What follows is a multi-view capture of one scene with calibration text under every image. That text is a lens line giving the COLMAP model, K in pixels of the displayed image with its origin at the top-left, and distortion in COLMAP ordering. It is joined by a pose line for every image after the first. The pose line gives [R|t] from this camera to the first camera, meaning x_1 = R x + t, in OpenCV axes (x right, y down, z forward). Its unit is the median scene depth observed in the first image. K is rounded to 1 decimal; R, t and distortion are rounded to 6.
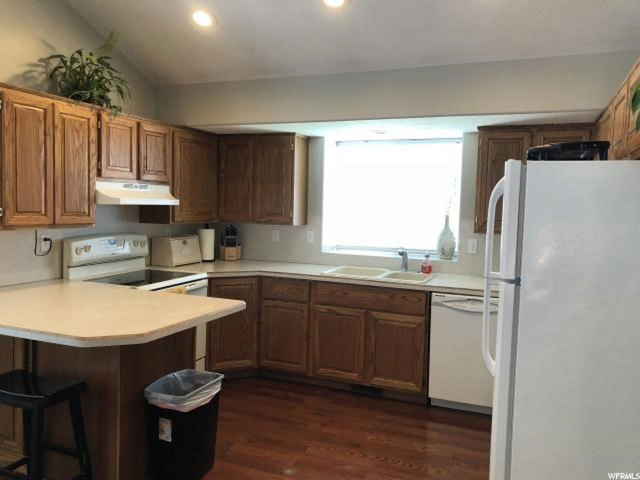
lens RADIAL K [[523.0, 0, 320.0], [0, 523.0, 240.0], [0, 0, 1]] dist [0.002773, 0.000980]
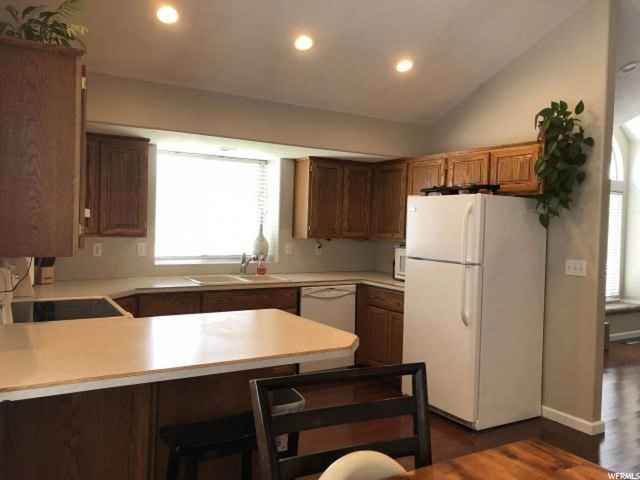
lens RADIAL K [[530.4, 0, 320.0], [0, 530.4, 240.0], [0, 0, 1]] dist [0.105989, -0.000529]
pose [[0.578823, -0.038337, 0.814551, -0.696995], [0.040760, 0.999006, 0.018054, -0.029607], [-0.814434, 0.022751, 0.579810, 0.201196]]
